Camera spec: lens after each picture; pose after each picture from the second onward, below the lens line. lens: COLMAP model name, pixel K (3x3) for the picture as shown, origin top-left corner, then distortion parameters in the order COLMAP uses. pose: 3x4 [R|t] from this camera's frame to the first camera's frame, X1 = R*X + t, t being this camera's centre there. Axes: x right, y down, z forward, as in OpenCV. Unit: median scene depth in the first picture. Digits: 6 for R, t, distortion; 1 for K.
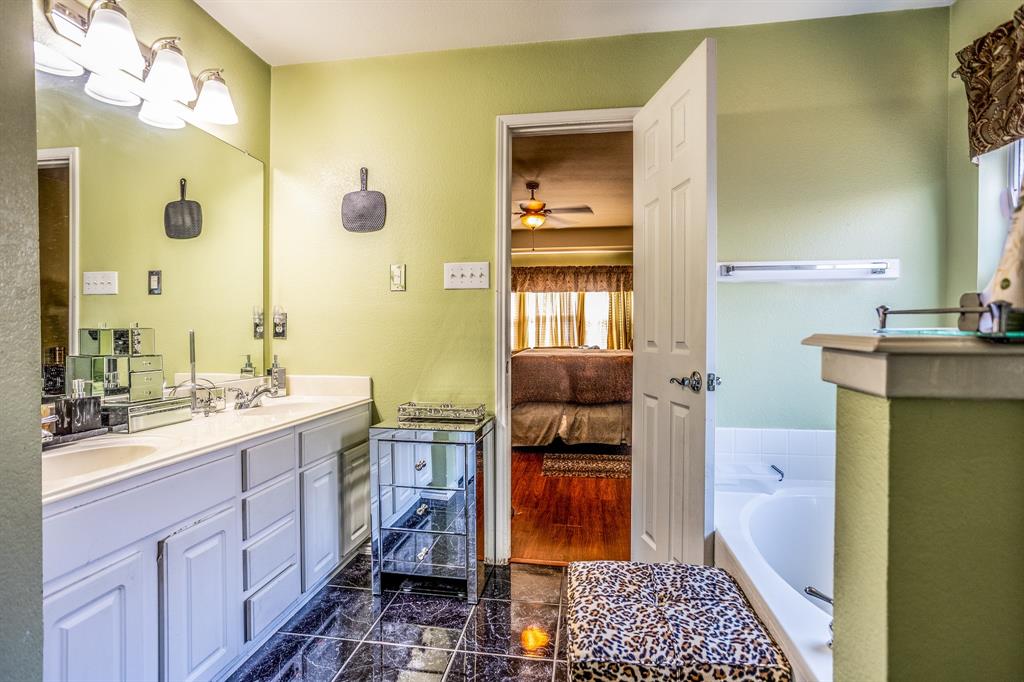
lens RADIAL K [[562.9, 0, 486.9], [0, 562.9, 342.0], [0, 0, 1]] dist [-0.046753, 0.045396]
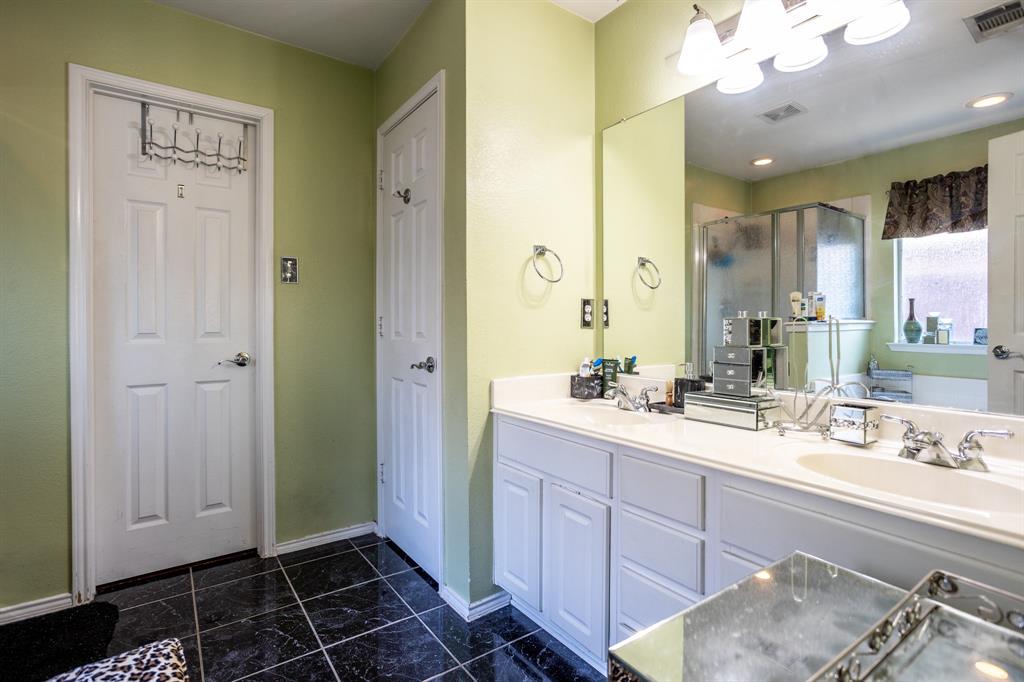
lens RADIAL K [[481.5, 0, 514.2], [0, 481.5, 323.6], [0, 0, 1]] dist [0.000636, 0.000642]
pose [[-0.693781, -0.003282, -0.720179, 0.179009], [-0.006265, 0.999979, 0.001479, -0.013875], [0.720159, 0.005538, -0.693787, 1.012612]]
